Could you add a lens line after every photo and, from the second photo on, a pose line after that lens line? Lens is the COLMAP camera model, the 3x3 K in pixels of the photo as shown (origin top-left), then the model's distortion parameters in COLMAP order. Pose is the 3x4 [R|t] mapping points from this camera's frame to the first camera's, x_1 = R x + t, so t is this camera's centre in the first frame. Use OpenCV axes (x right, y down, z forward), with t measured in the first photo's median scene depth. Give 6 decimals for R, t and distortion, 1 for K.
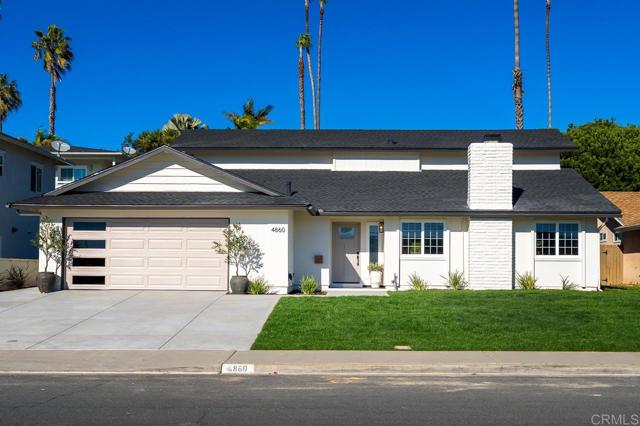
lens RADIAL K [[634.6, 0, 320.0], [0, 634.6, 213.0], [0, 0, 1]] dist [-0.014129, -0.000726]
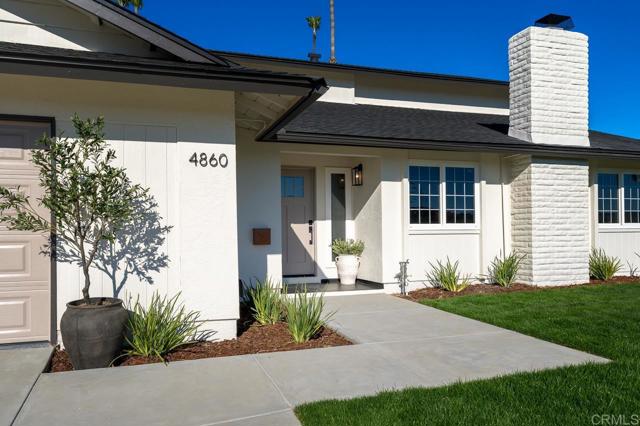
lens RADIAL K [[518.2, 0, 320.0], [0, 518.2, 213.0], [0, 0, 1]] dist [0.029344, 0.003429]
pose [[0.944430, -0.001601, 0.328707, -0.090082], [-0.014418, 0.998824, 0.046289, 0.036692], [-0.328395, -0.048456, 0.943297, 0.614118]]
